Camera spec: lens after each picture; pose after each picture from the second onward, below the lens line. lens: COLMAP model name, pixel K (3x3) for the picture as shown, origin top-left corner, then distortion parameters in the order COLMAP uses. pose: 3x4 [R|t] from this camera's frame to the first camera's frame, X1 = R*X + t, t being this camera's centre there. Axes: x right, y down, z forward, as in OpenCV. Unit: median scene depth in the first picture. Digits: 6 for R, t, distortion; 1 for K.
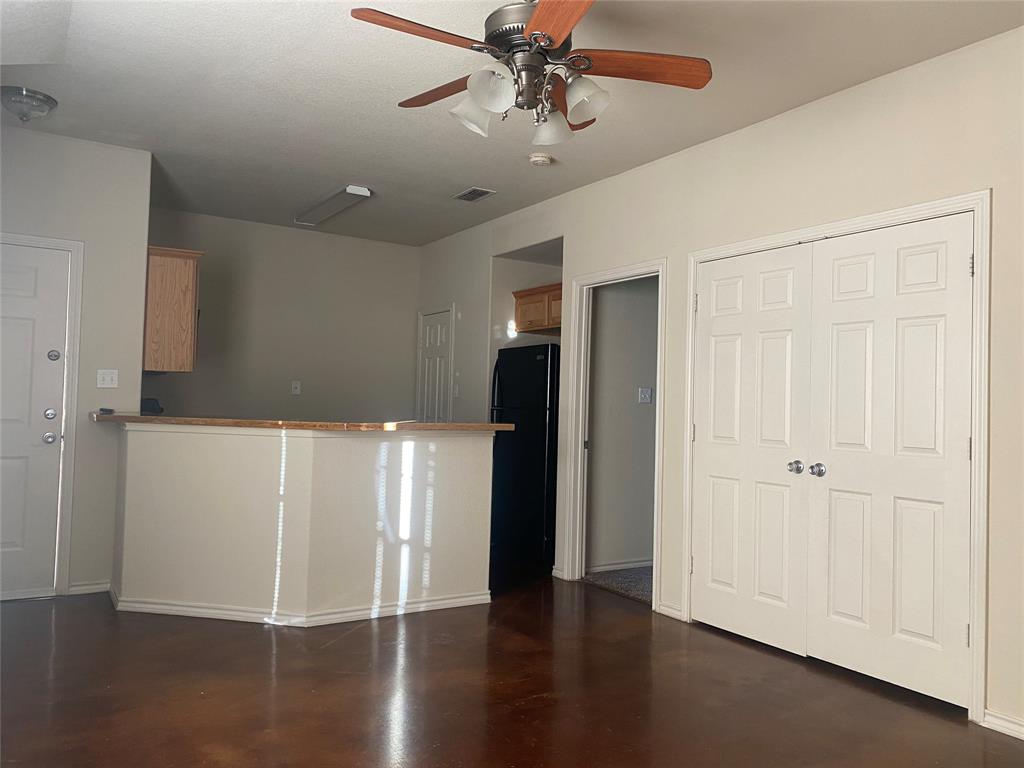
lens RADIAL K [[775.8, 0, 512.0], [0, 775.8, 384.0], [0, 0, 1]] dist [0.002741, -0.000927]
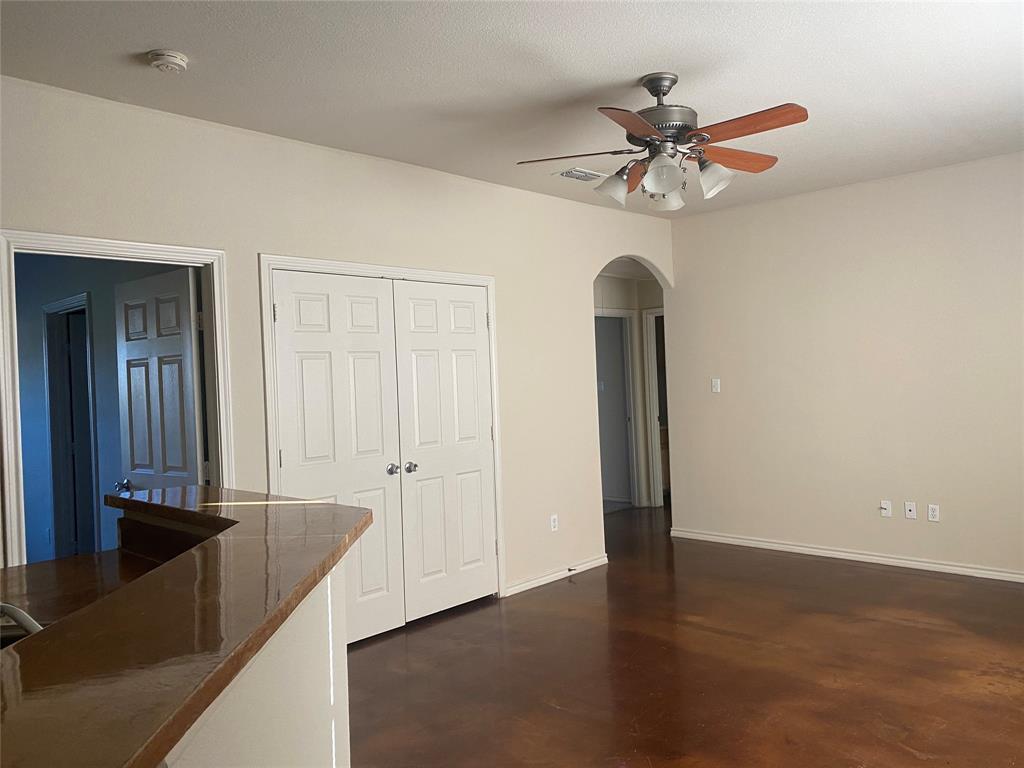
lens RADIAL K [[775.8, 0, 512.0], [0, 775.8, 384.0], [0, 0, 1]] dist [0.002741, -0.000927]
pose [[-0.254509, -0.016726, 0.966926, -0.844499], [0.011583, 0.999726, 0.020342, -0.045818], [-0.967001, 0.016377, -0.254245, 1.169120]]
